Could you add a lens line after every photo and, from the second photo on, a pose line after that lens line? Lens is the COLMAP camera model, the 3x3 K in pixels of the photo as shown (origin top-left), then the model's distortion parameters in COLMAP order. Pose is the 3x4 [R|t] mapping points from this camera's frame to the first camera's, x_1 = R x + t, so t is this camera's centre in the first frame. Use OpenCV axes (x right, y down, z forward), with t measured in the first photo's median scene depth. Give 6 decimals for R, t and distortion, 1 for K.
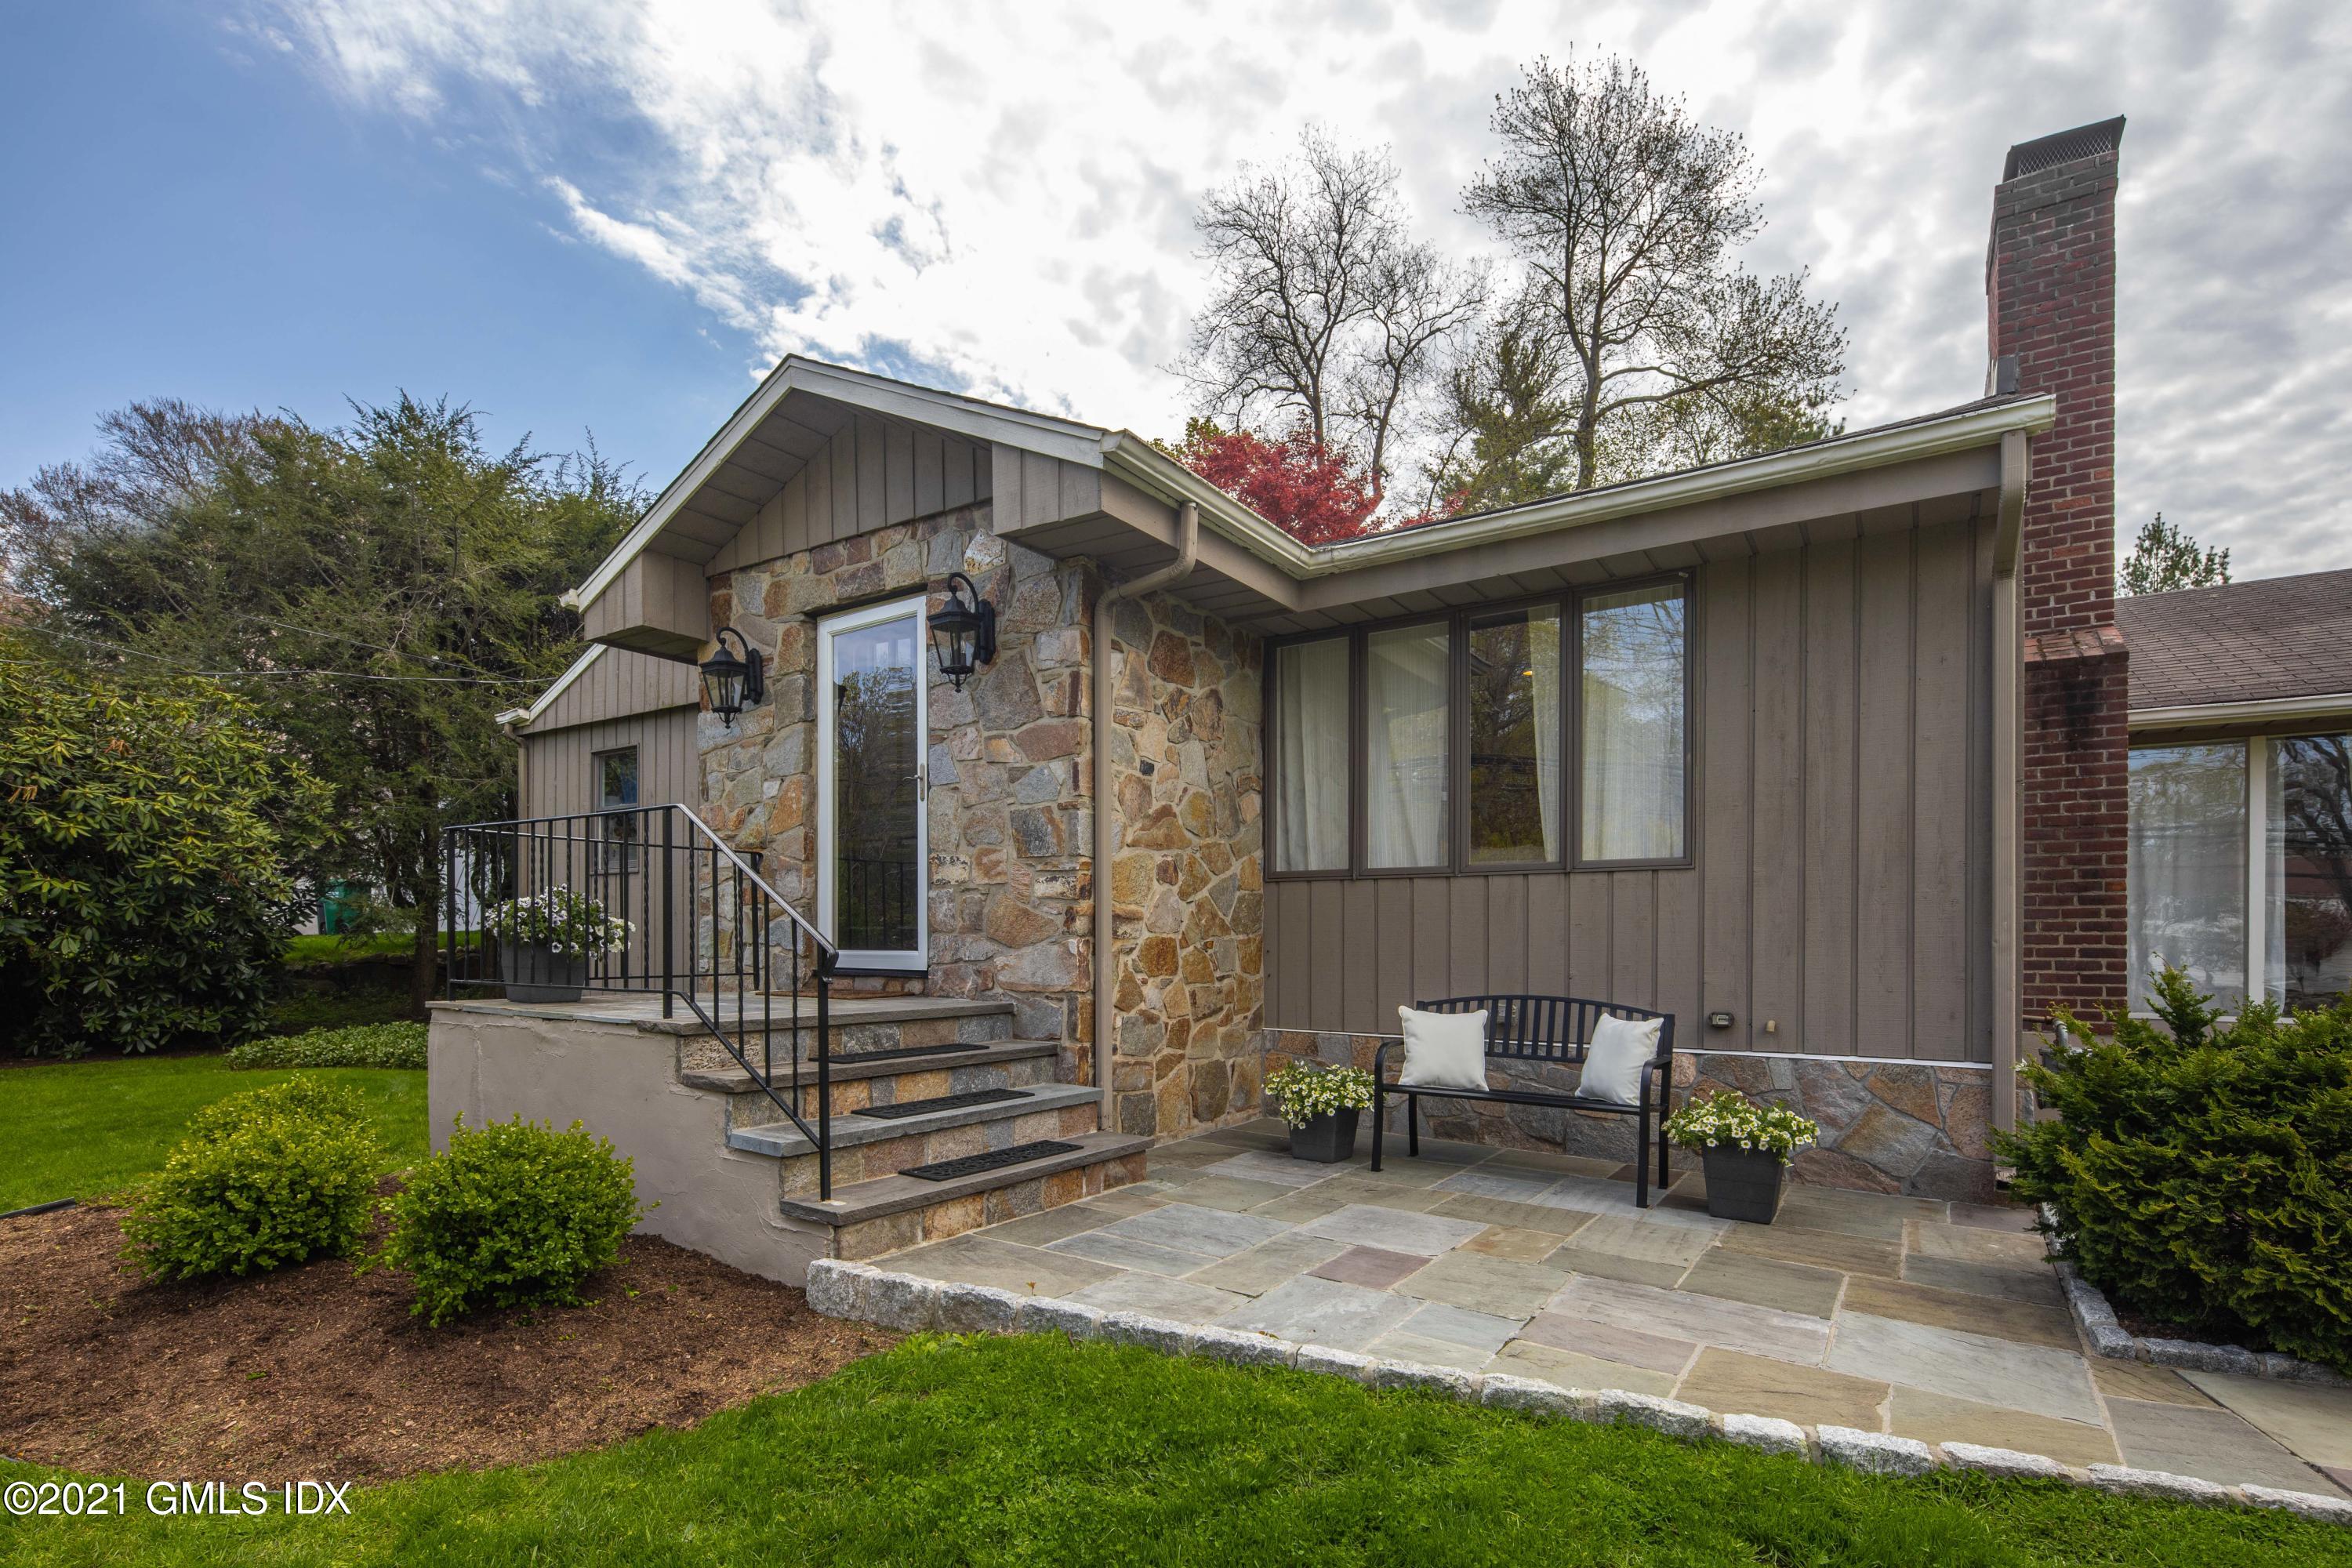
lens RADIAL K [[1153.8, 0, 1175.2], [0, 1153.8, 886.2], [0, 0, 1]] dist [-0.000870, -0.000565]
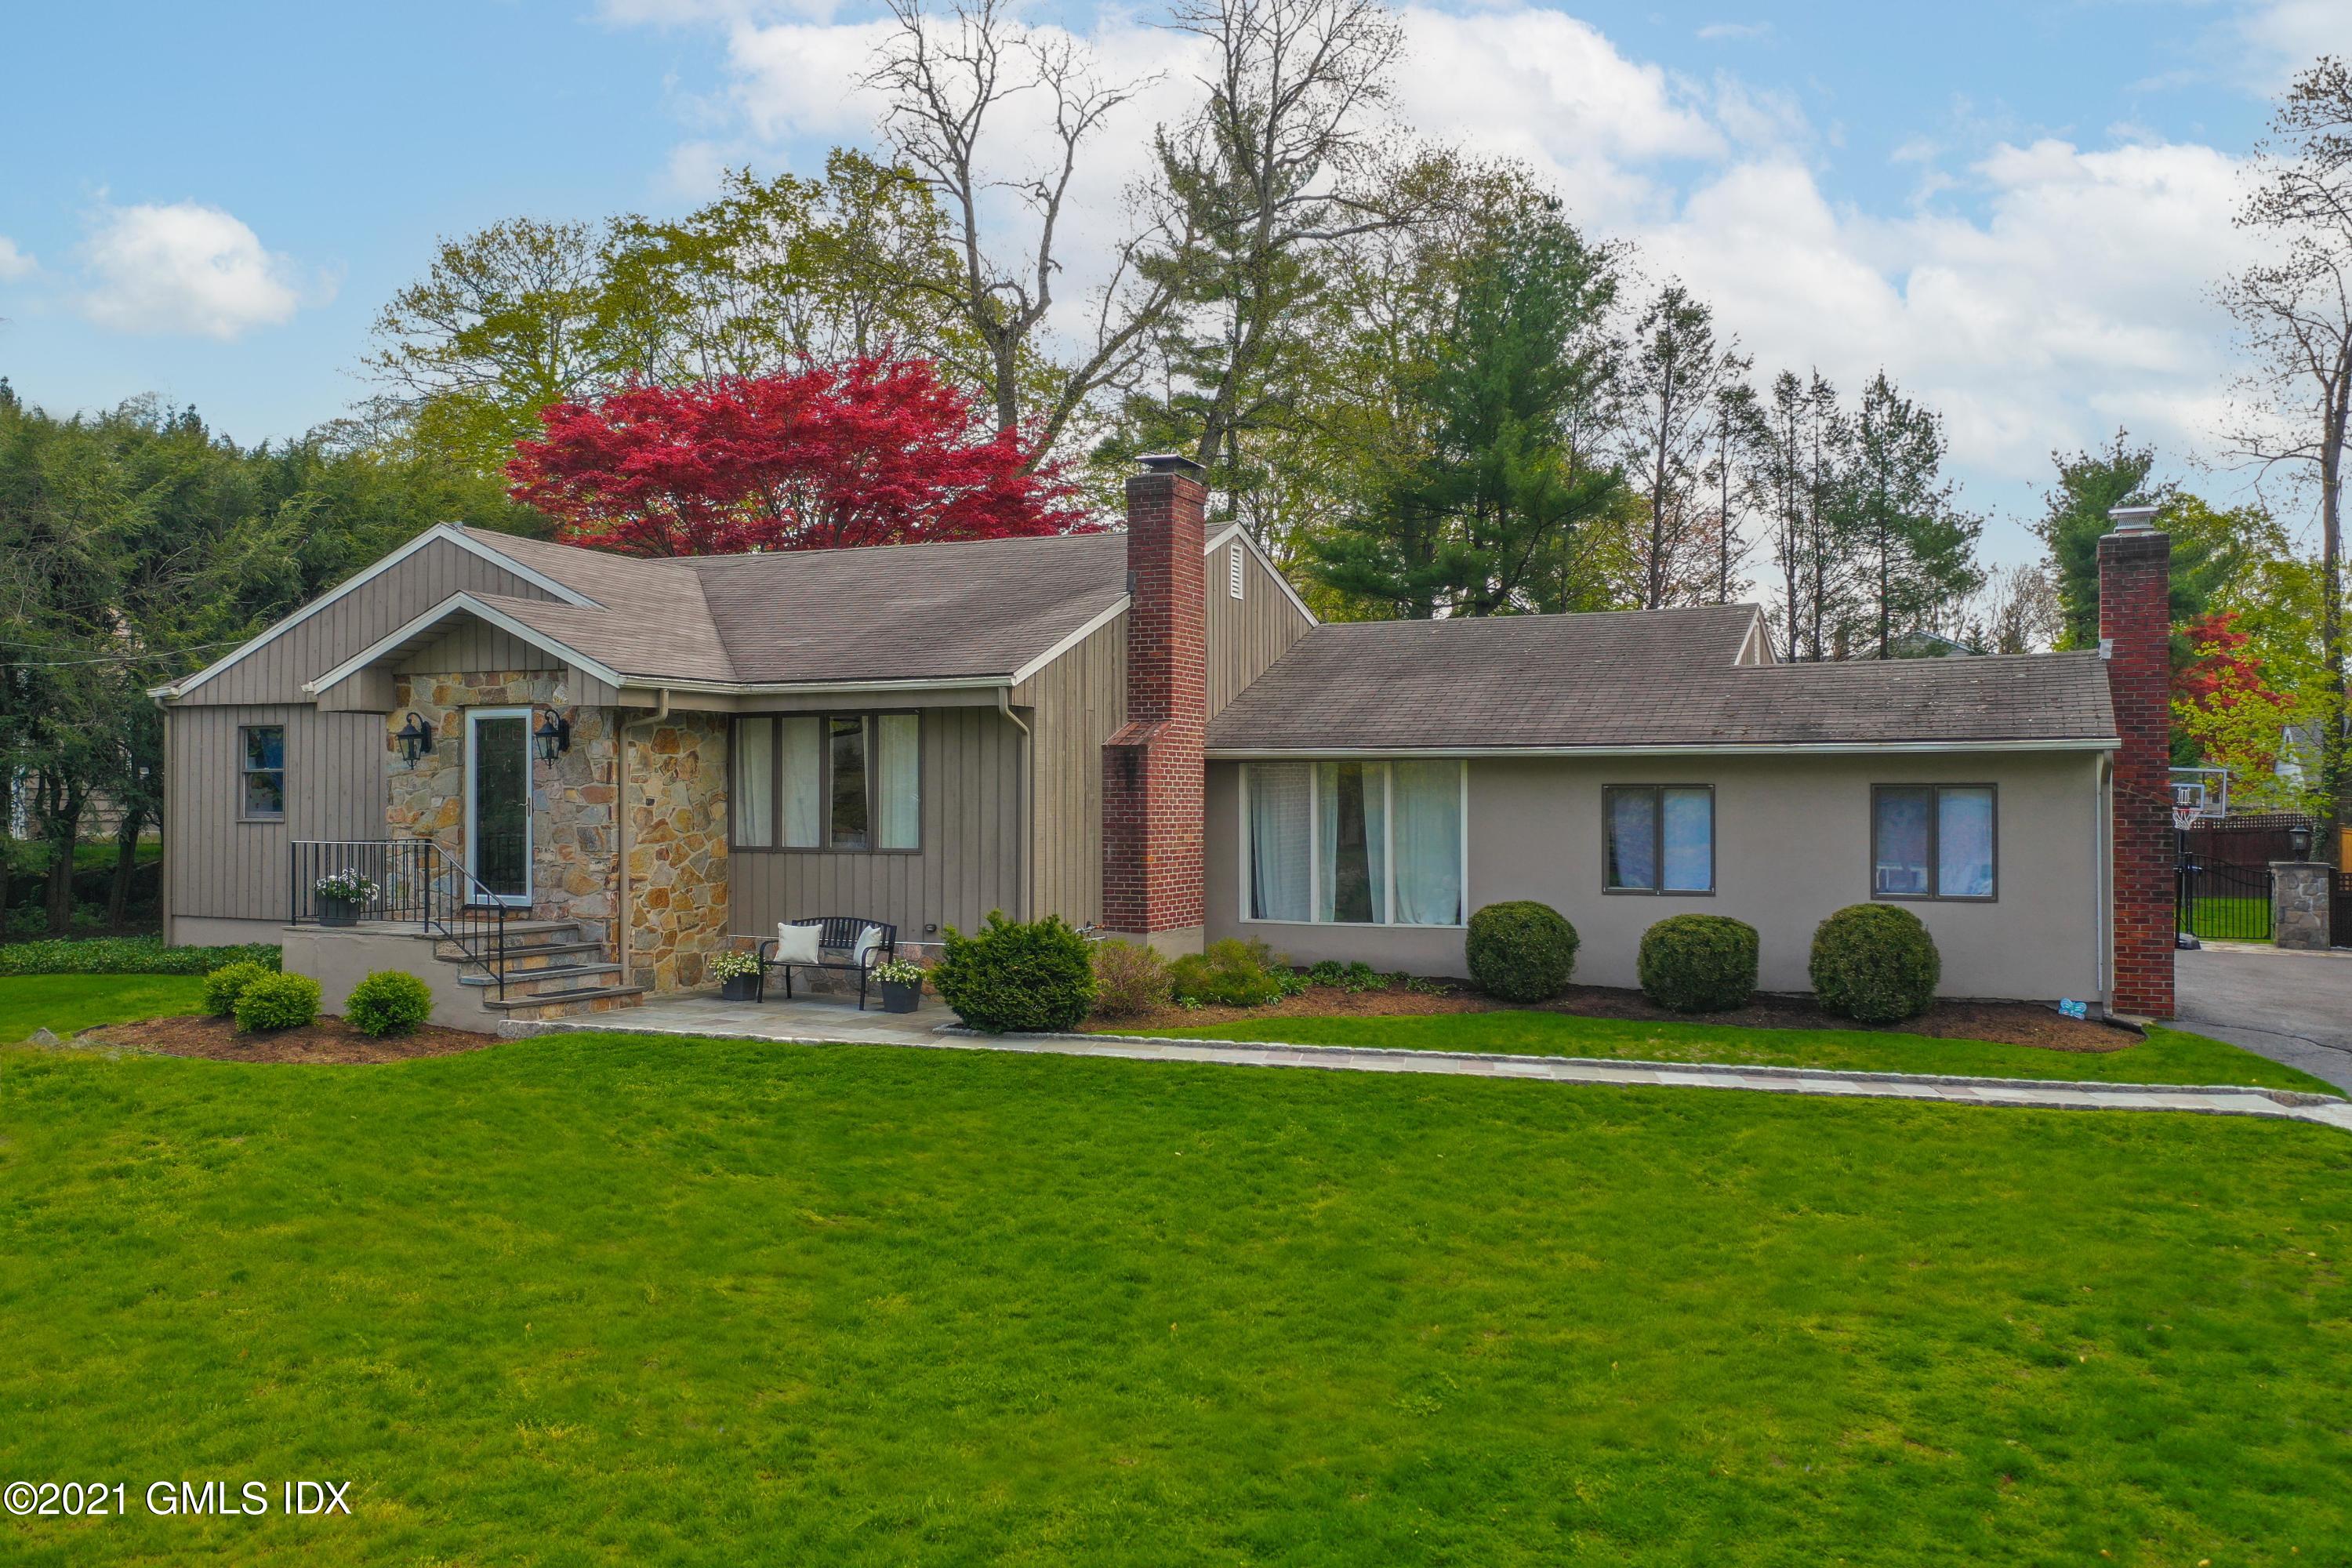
lens RADIAL K [[1920.6, 0, 1177.2], [0, 1920.6, 740.4], [0, 0, 1]] dist [-0.000213, -0.010416]
pose [[0.988110, 0.004229, 0.153689, 0.353887], [-0.006790, 0.999847, 0.016147, -0.263139], [-0.153597, -0.016999, 0.987987, -2.320478]]
